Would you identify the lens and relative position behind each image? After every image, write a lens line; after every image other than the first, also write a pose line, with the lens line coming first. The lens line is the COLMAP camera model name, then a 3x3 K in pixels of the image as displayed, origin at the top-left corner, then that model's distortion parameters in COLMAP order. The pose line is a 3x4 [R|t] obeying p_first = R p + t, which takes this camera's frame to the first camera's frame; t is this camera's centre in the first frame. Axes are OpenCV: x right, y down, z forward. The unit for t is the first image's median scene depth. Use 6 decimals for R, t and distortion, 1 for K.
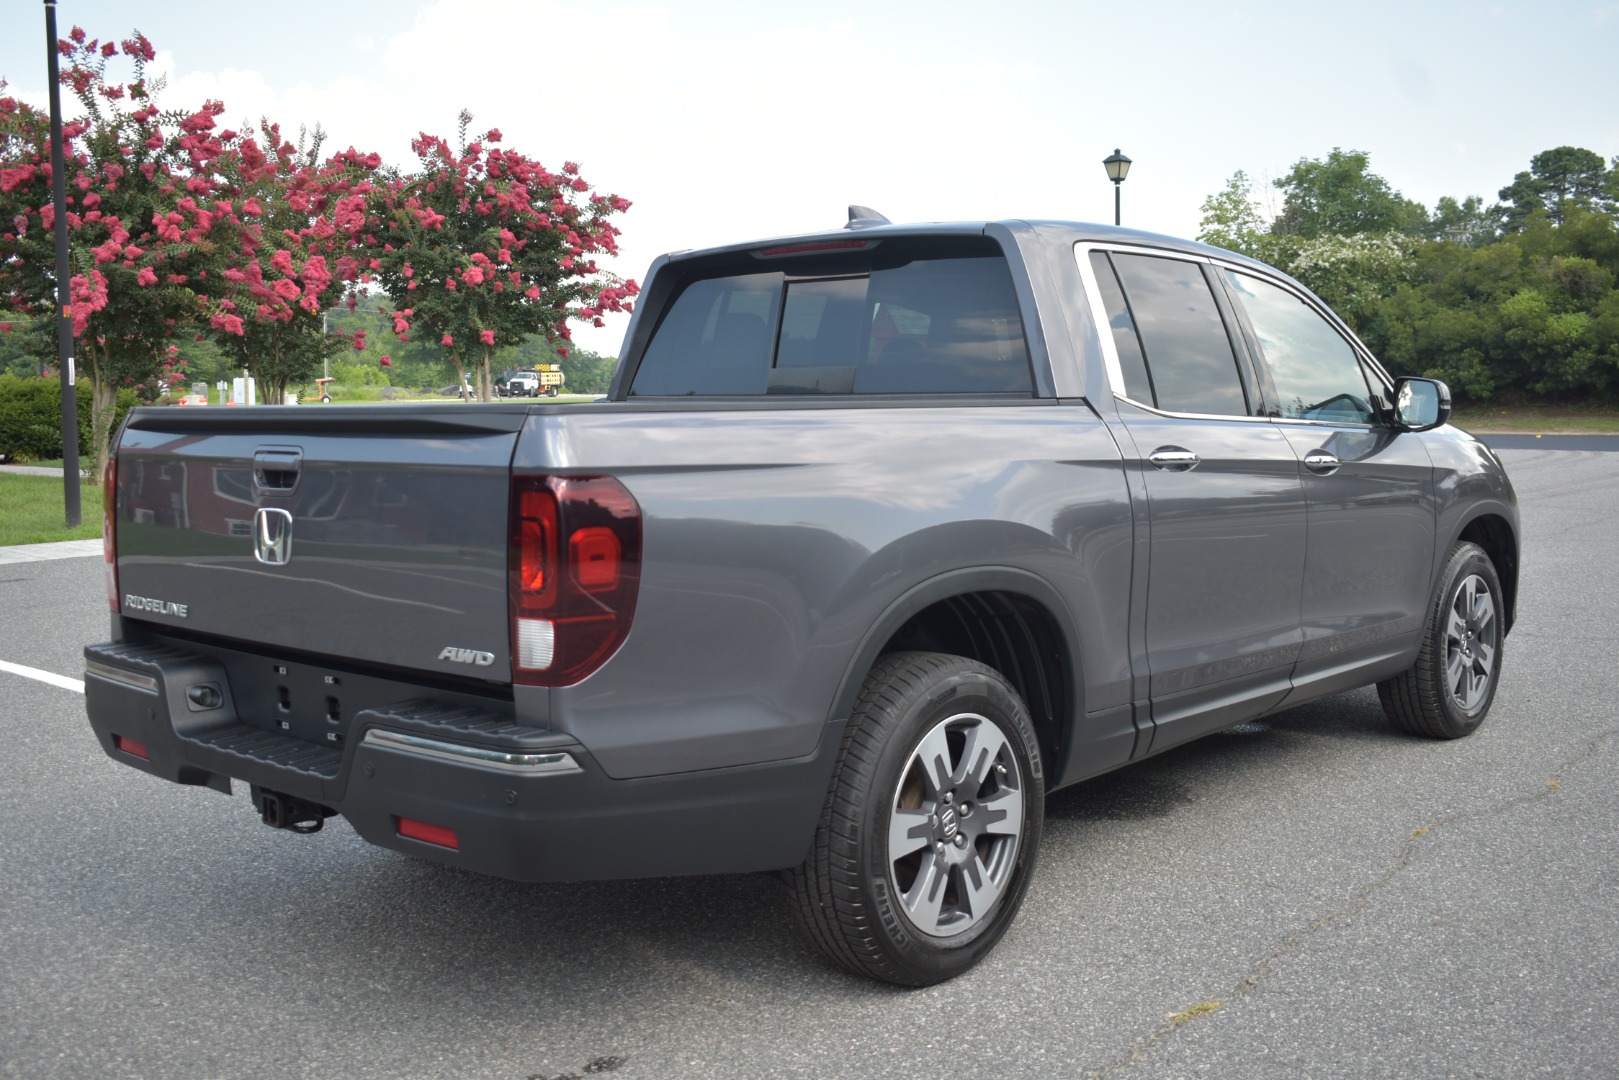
lens RADIAL K [[1629.0, 0, 798.7], [0, 1629.0, 536.7], [0, 0, 1]] dist [-0.025941, 0.000000]
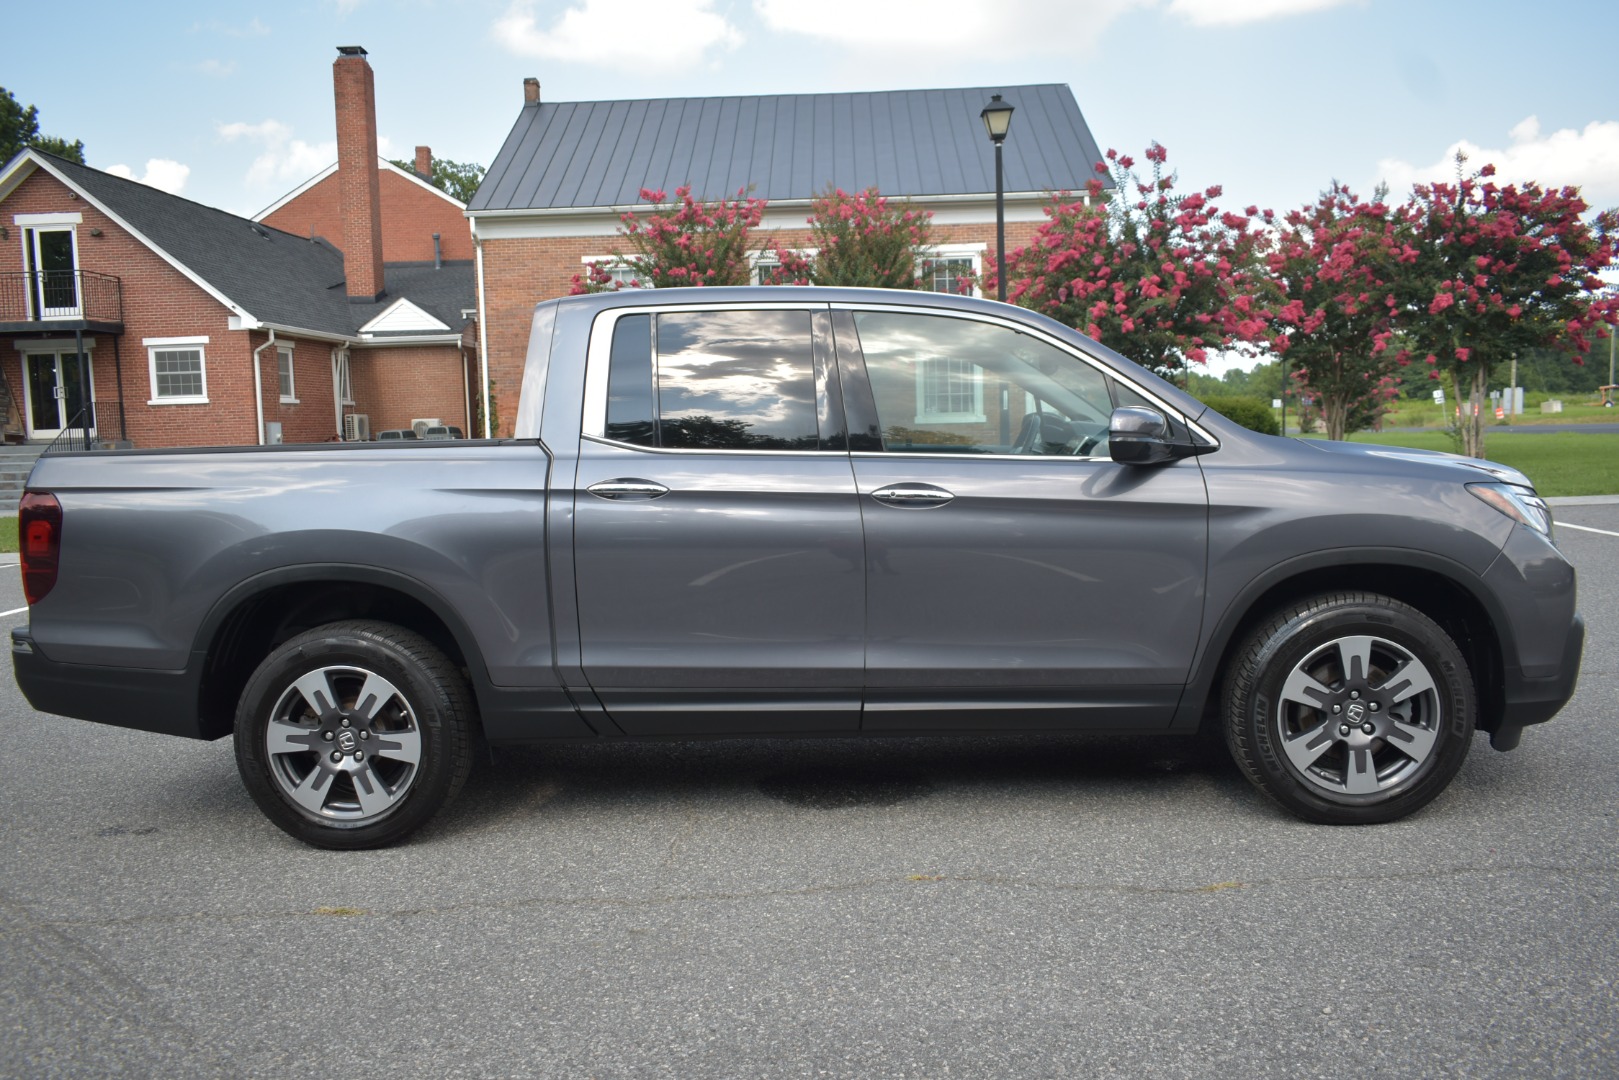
lens RADIAL K [[1244.9, 0, 792.5], [0, 1244.9, 542.4], [0, 0, 1]] dist [-0.006894, 0.006470]
pose [[0.636511, 0.062482, -0.768732, 0.771968], [-0.044643, 0.998027, 0.044155, -0.042046], [0.769974, 0.006213, 0.638044, 0.398792]]
